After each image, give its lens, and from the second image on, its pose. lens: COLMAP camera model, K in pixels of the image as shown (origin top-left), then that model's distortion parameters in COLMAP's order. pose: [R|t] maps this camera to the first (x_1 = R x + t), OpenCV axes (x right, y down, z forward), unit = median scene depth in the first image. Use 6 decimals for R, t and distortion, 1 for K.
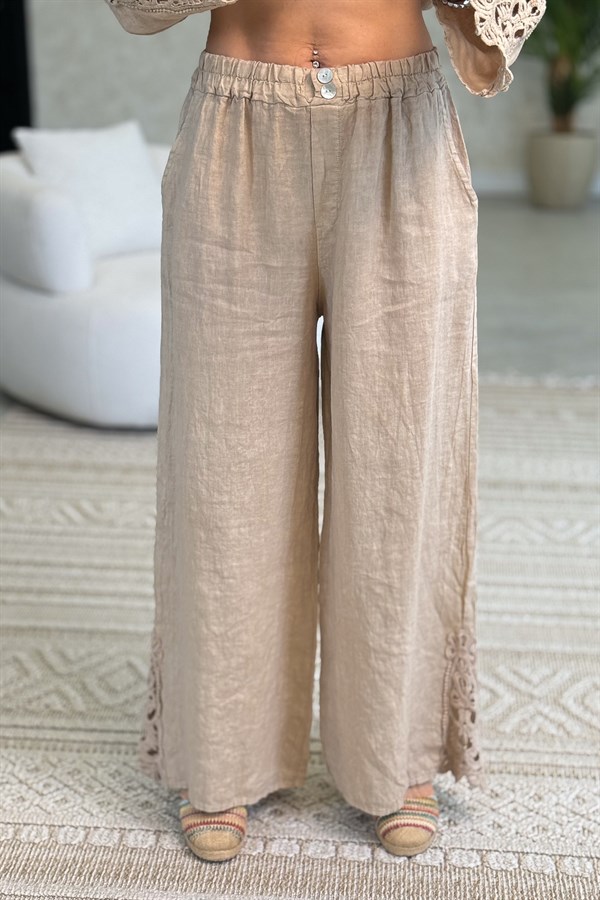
lens RADIAL K [[1361.5, 0, 274.0], [0, 1361.5, 423.9], [0, 0, 1]] dist [0.098548, 0.000000]
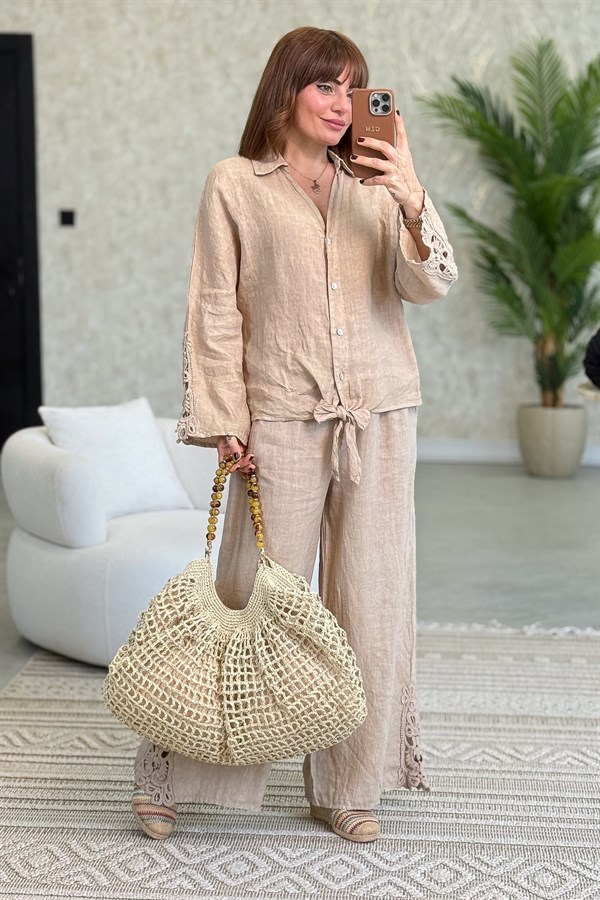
lens RADIAL K [[1453.1, 0, 276.8], [0, 1453.1, 490.5], [0, 0, 1]] dist [-0.030401, 0.000000]
pose [[0.999972, -0.007418, -0.000704, 0.008136], [0.007227, 0.988478, -0.151194, 0.047868], [0.001818, 0.151185, 0.988504, -0.220278]]
